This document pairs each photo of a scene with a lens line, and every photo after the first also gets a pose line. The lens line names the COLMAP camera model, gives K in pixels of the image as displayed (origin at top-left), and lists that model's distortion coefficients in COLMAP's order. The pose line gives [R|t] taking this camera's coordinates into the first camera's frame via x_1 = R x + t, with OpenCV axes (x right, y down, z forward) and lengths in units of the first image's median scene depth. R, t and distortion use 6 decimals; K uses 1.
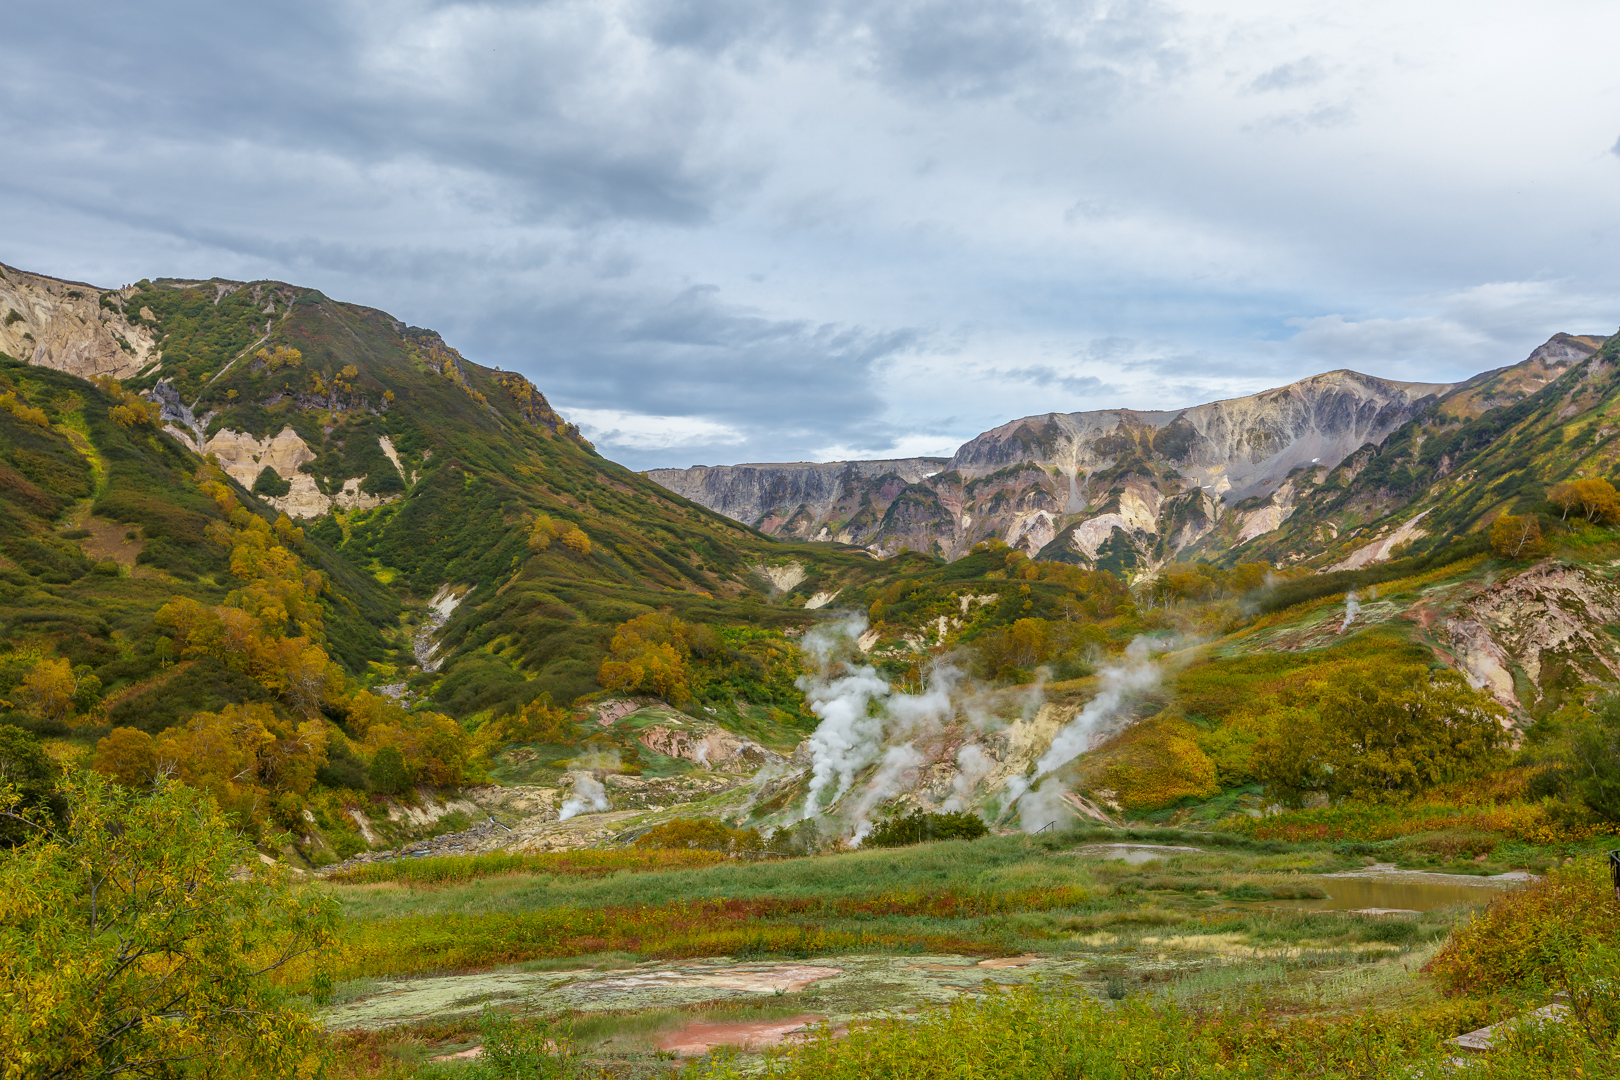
lens RADIAL K [[1606.4, 0, 807.3], [0, 1606.4, 534.9], [0, 0, 1]] dist [0.011449, 0.000000]
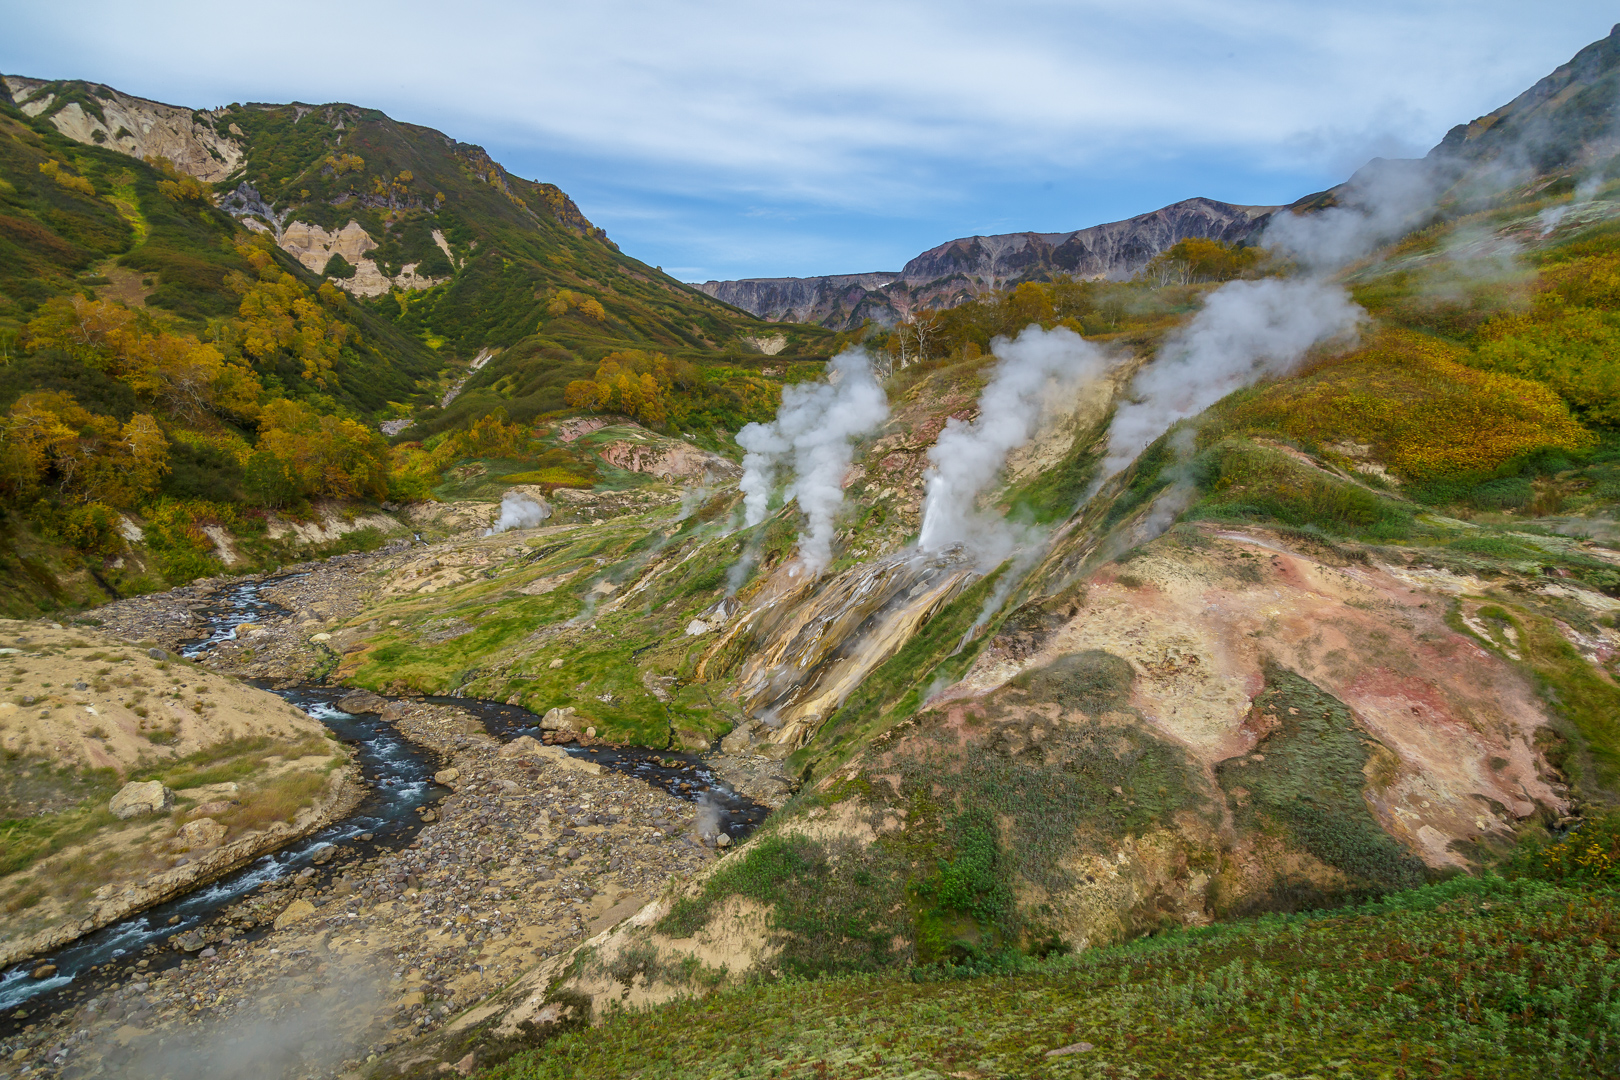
lens RADIAL K [[1123.4, 0, 810.1], [0, 1123.4, 541.7], [0, 0, 1]] dist [0.013974, -0.000995]
pose [[0.999862, -0.012612, 0.010842, 0.005567], [0.010508, 0.984341, 0.175962, 0.024898], [-0.012891, -0.175824, 0.984337, 0.131900]]
